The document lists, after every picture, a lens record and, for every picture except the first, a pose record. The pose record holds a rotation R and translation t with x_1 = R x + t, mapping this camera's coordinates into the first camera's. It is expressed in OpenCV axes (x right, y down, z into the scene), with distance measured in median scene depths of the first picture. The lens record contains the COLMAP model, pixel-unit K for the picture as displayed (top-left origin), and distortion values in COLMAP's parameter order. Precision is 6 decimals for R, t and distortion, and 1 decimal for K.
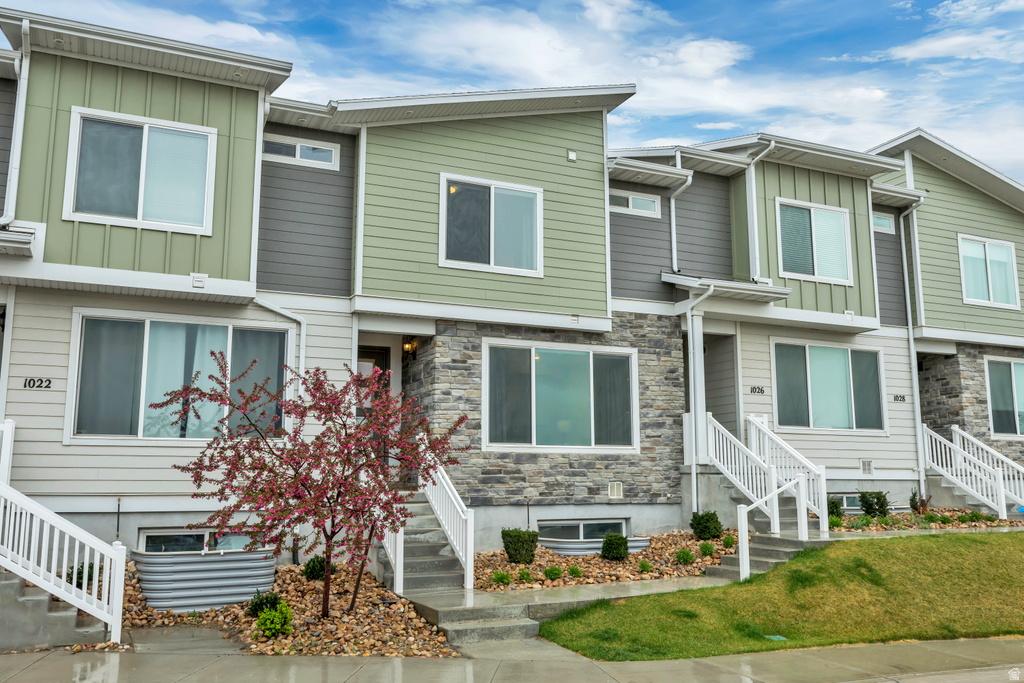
lens RADIAL K [[924.5, 0, 421.6], [0, 924.5, 339.9], [0, 0, 1]] dist [-0.013054, 0.007252]
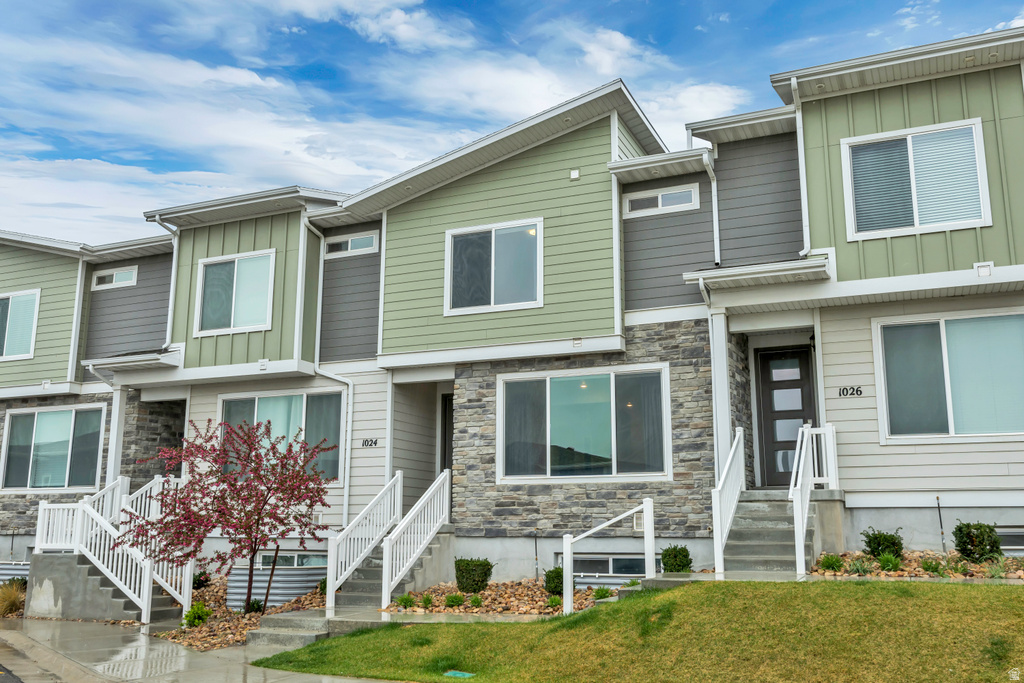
lens RADIAL K [[924.5, 0, 421.6], [0, 924.5, 339.9], [0, 0, 1]] dist [-0.013054, 0.007252]
pose [[0.646640, -0.150760, -0.747748, 0.785231], [0.116399, 0.988296, -0.098599, 0.050742], [0.753862, -0.023278, 0.656621, 0.248678]]
